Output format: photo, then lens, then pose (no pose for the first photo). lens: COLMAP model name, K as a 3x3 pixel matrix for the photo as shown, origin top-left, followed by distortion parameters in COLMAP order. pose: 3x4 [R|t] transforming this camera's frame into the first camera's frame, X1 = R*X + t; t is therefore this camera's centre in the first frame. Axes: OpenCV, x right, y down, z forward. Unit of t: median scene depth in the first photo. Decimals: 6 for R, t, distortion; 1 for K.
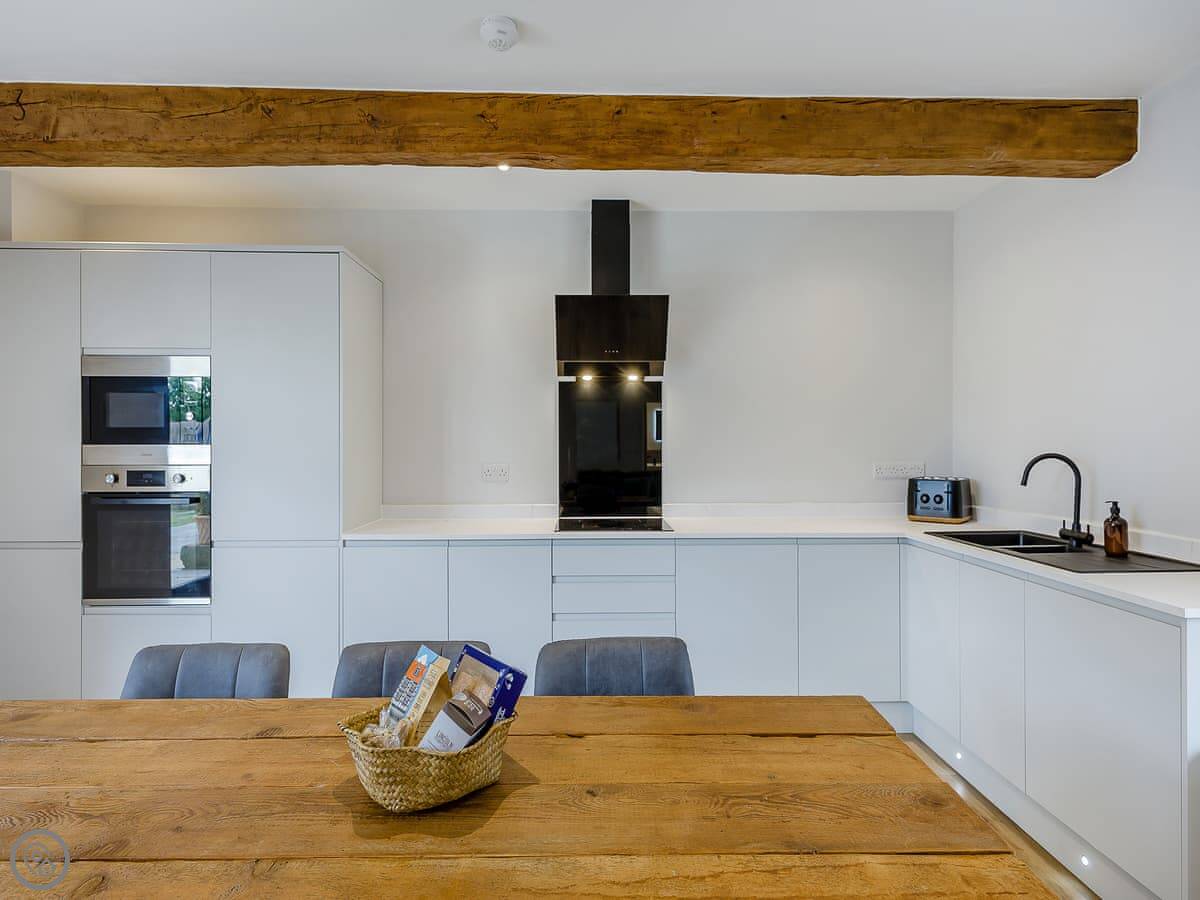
lens RADIAL K [[656.9, 0, 602.8], [0, 656.9, 443.8], [0, 0, 1]] dist [0.018857, -0.002259]
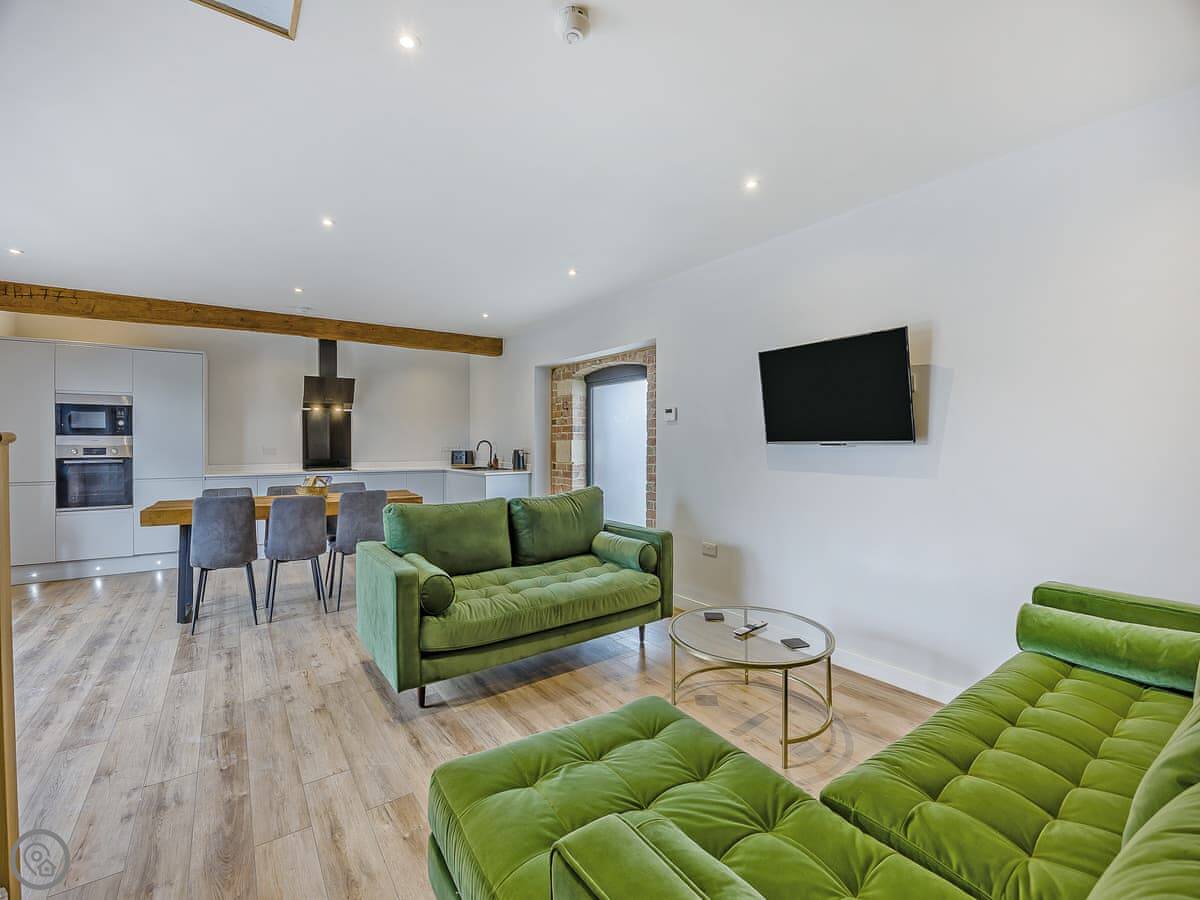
lens RADIAL K [[518.1, 0, 585.0], [0, 518.1, 441.6], [0, 0, 1]] dist [-0.001591, -0.000384]
pose [[0.856179, 0.001537, 0.516676, -0.189791], [-0.001263, 0.999999, -0.000881, 0.020257], [-0.516677, 0.000102, 0.856180, -1.285096]]
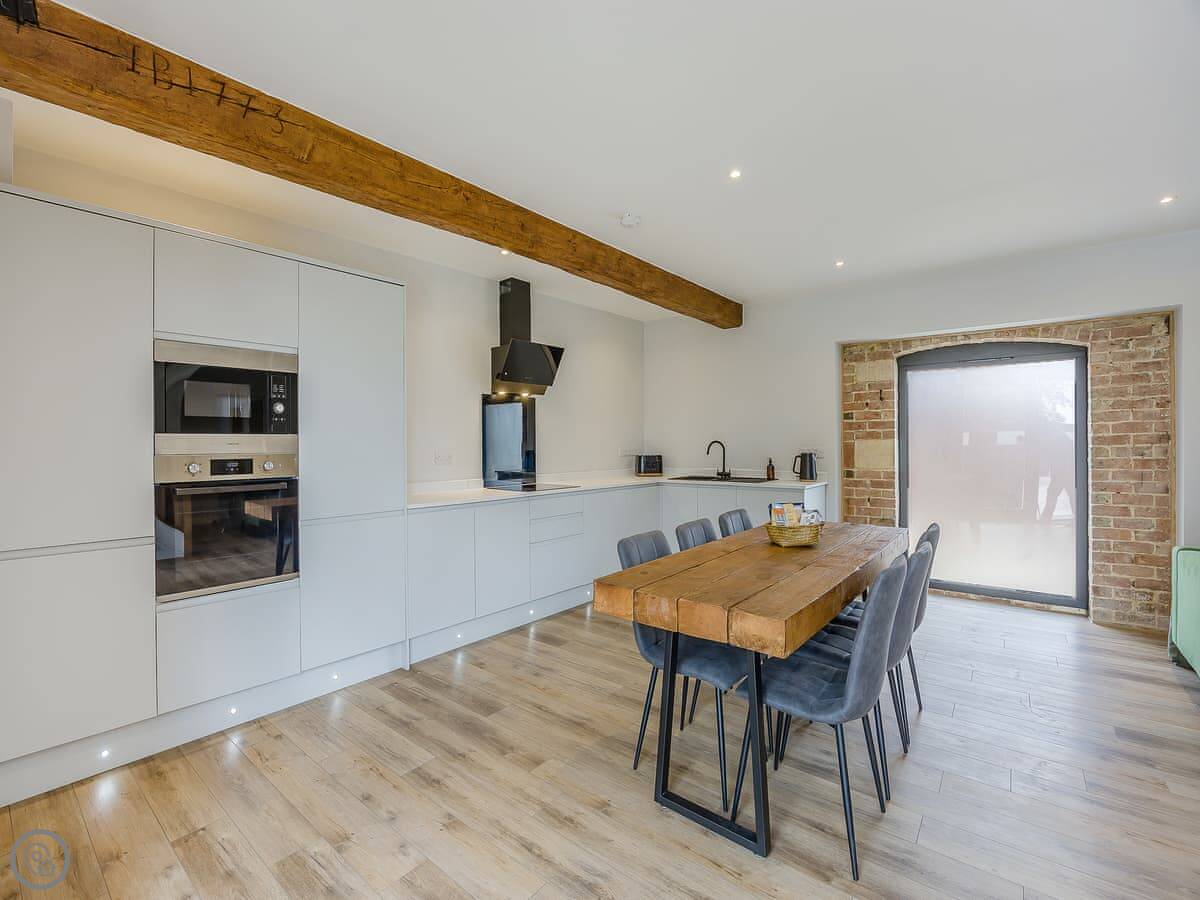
lens RADIAL K [[531.5, 0, 610.5], [0, 531.5, 445.0], [0, 0, 1]] dist [-0.003235, -0.000392]
pose [[0.657432, -0.006622, 0.753485, -0.925107], [0.005317, 0.999977, 0.004149, 0.018282], [-0.753495, 0.001279, 0.657452, 0.017802]]
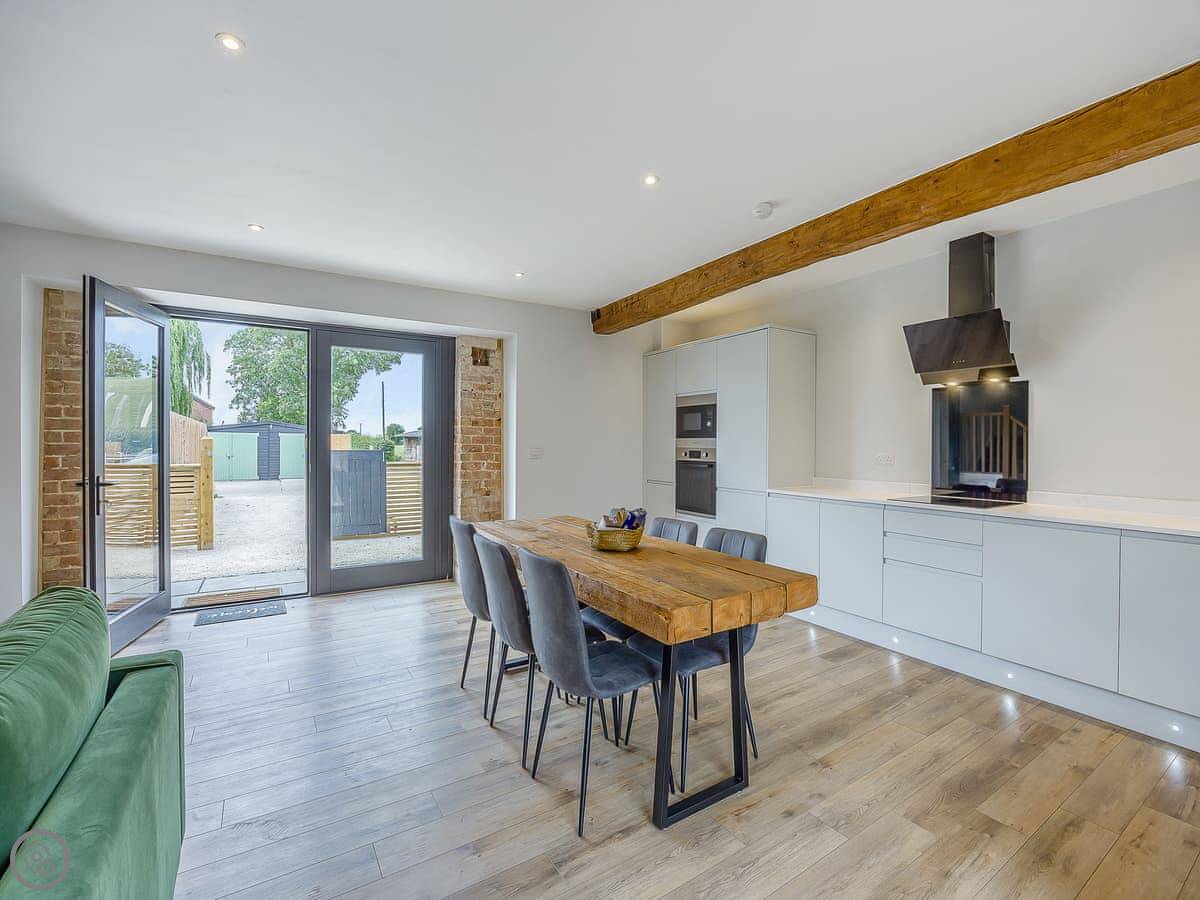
lens RADIAL K [[531.5, 0, 610.5], [0, 531.5, 445.0], [0, 0, 1]] dist [-0.003235, -0.000392]
pose [[0.508788, 0.005593, -0.860874, 0.611310], [-0.007546, 0.999969, 0.002037, 0.021220], [0.860859, 0.005459, 0.508814, -0.074798]]
